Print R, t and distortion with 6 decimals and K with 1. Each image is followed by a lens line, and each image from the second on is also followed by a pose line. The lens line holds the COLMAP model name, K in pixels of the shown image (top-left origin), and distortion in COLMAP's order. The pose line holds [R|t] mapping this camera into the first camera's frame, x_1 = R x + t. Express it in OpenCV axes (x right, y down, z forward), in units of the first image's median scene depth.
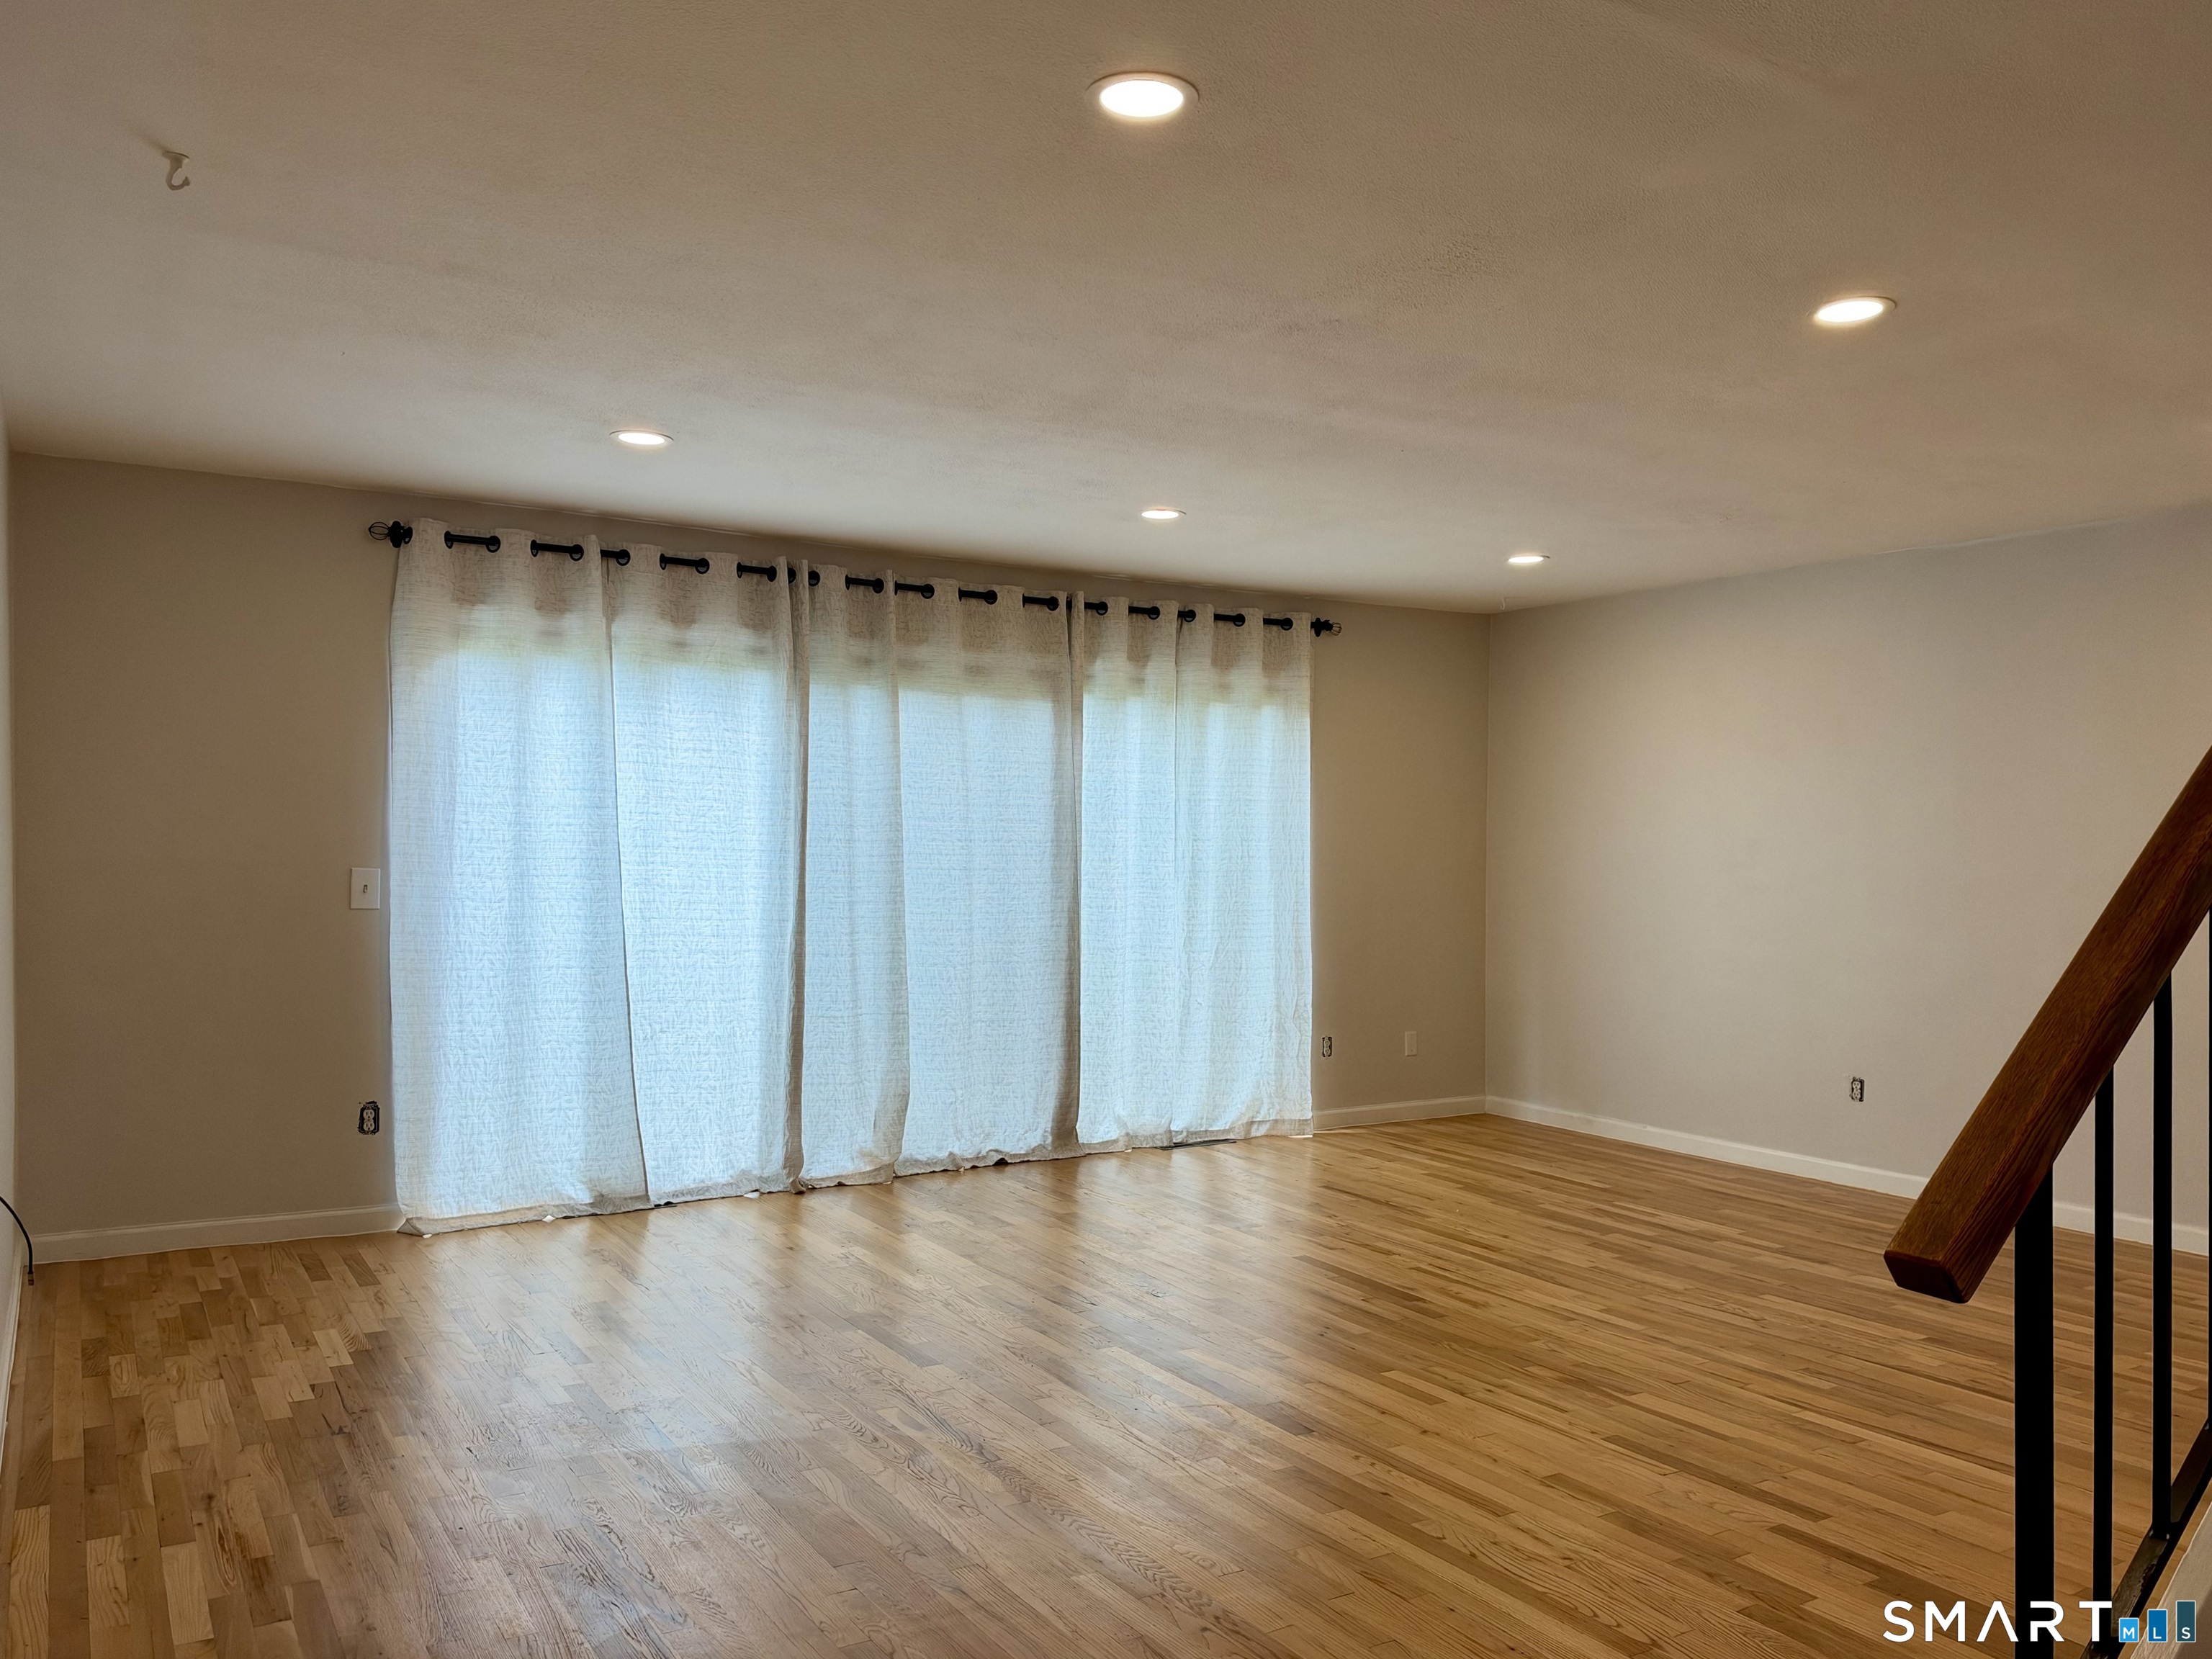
lens RADIAL K [[1656.1, 0, 1110.9], [0, 1656.1, 778.0], [0, 0, 1]] dist [0.071186, -0.003631]
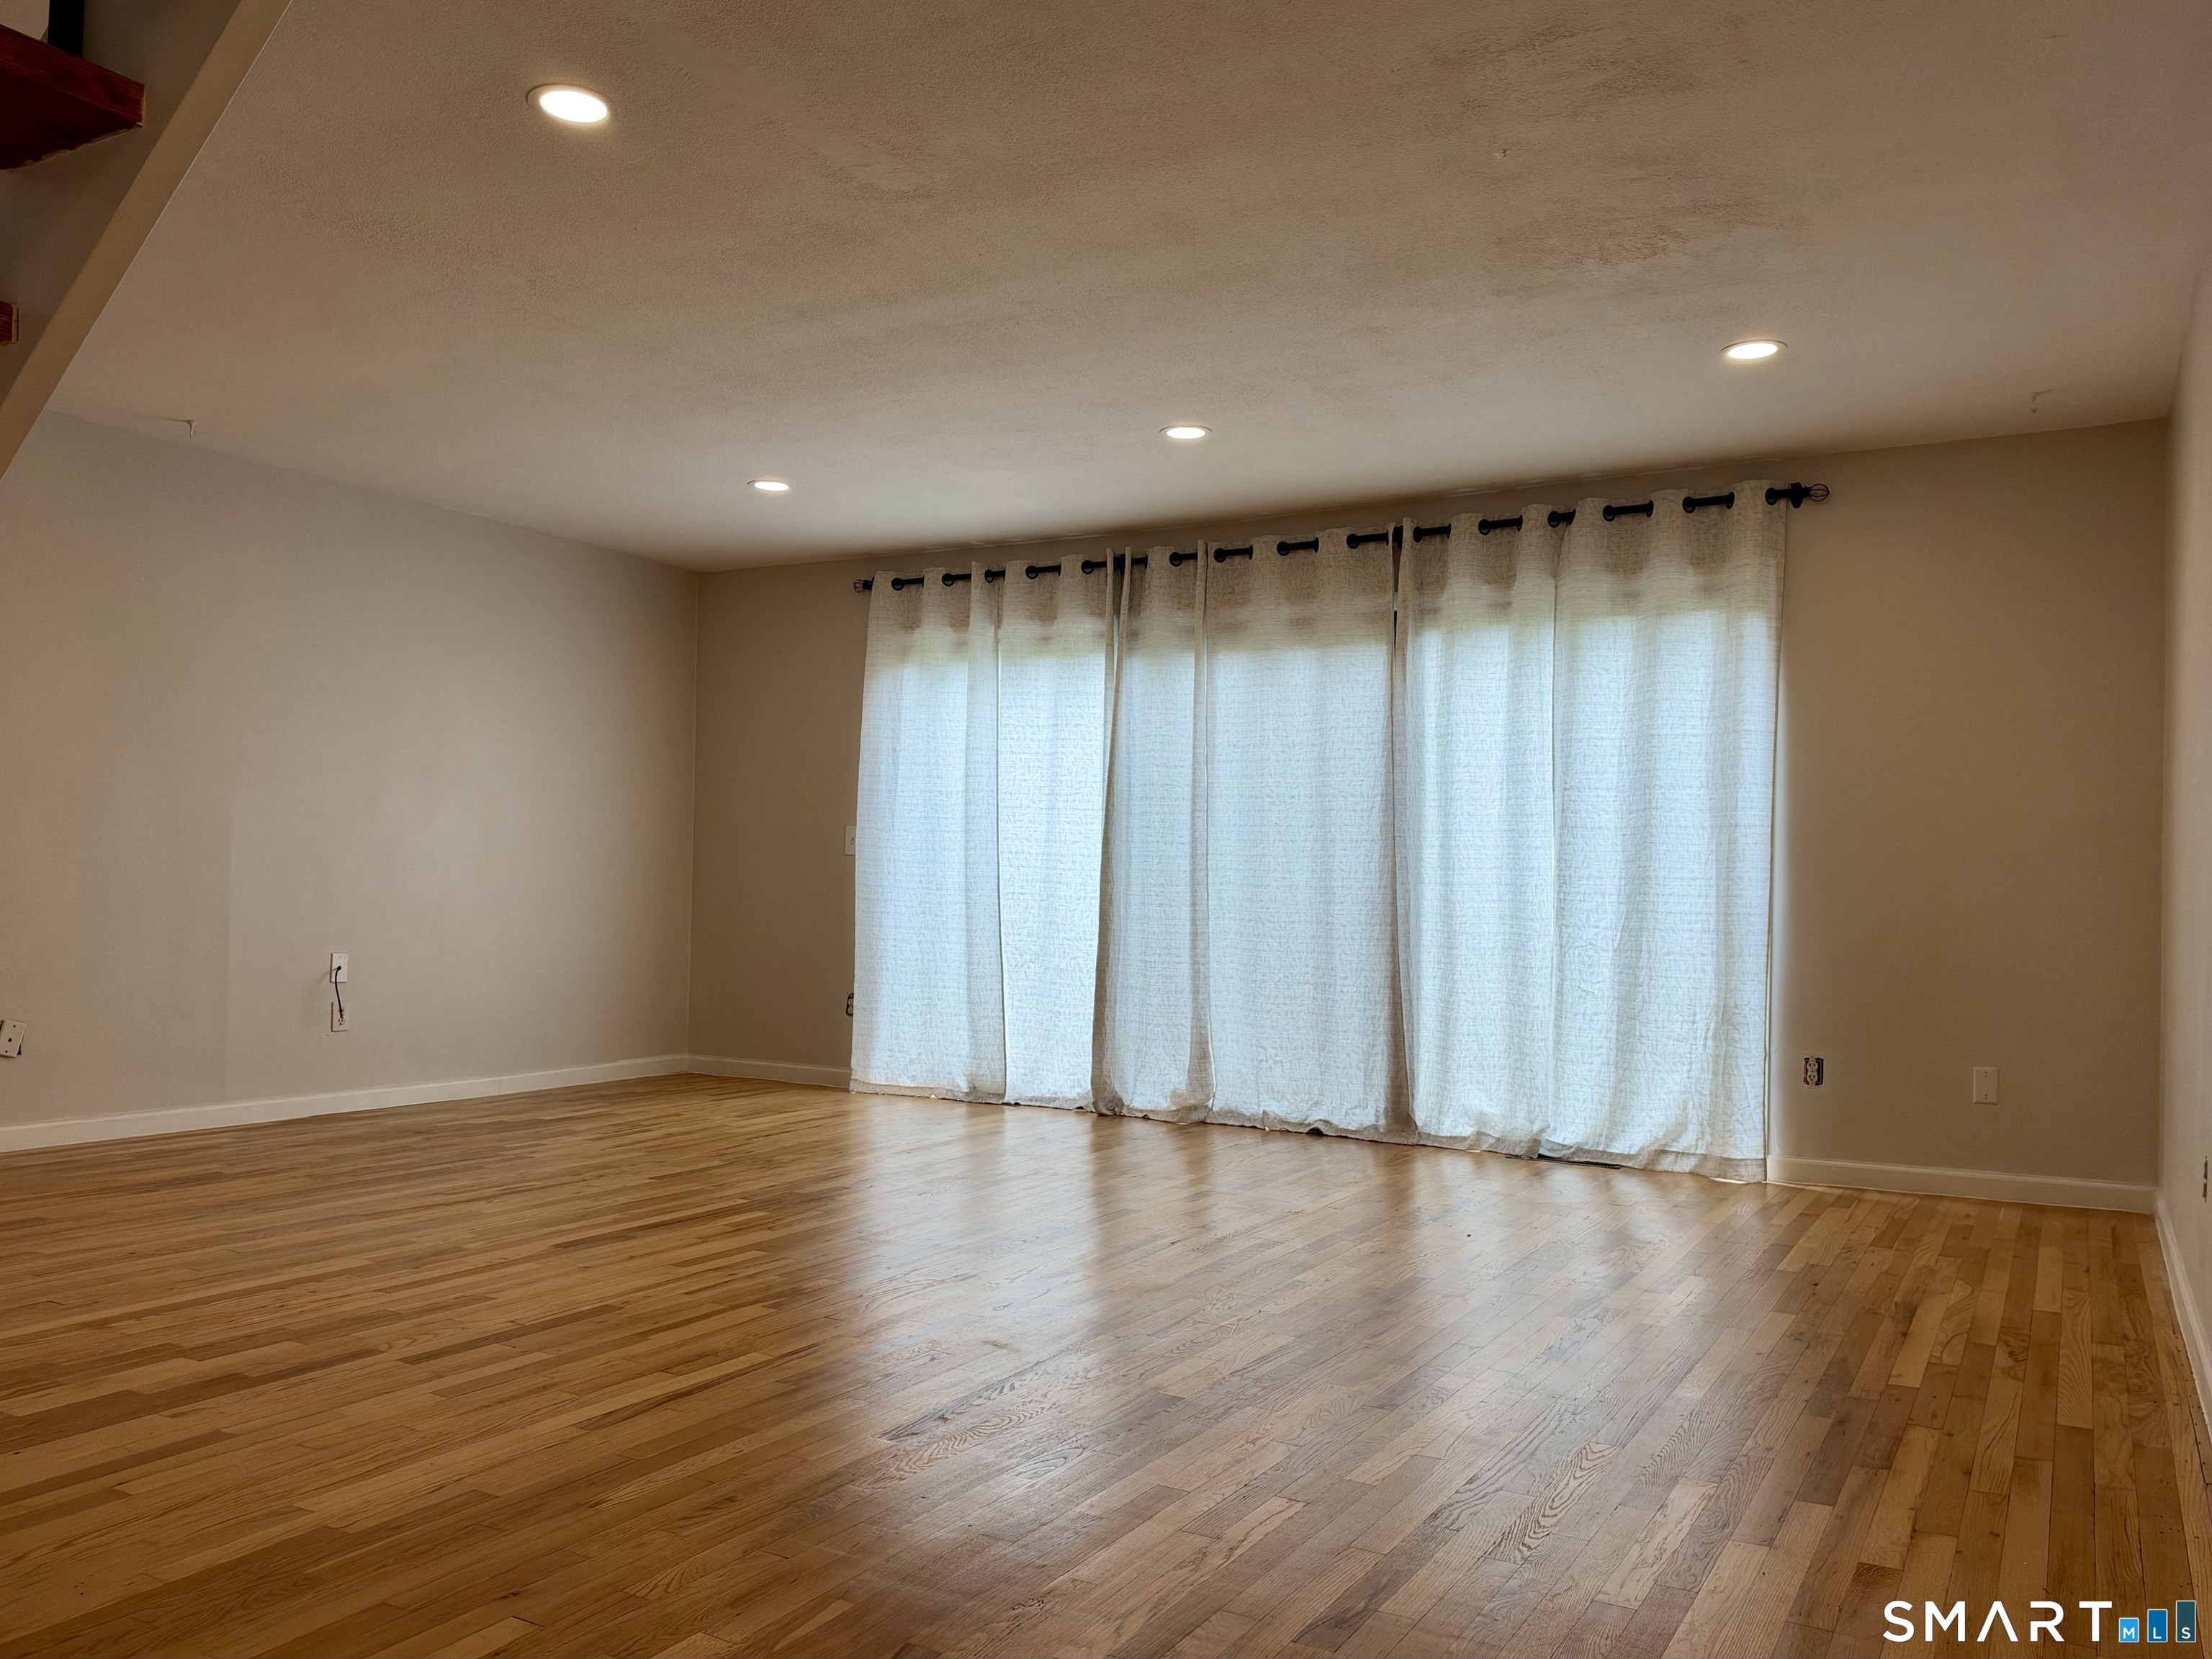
lens RADIAL K [[1622.1, 0, 1129.6], [0, 1622.1, 815.3], [0, 0, 1]] dist [0.028836, -0.032979]
pose [[0.452995, -0.049952, -0.890113, 0.725698], [0.013767, 0.998702, -0.049040, 0.094690], [0.891407, 0.009960, 0.453094, 0.484204]]
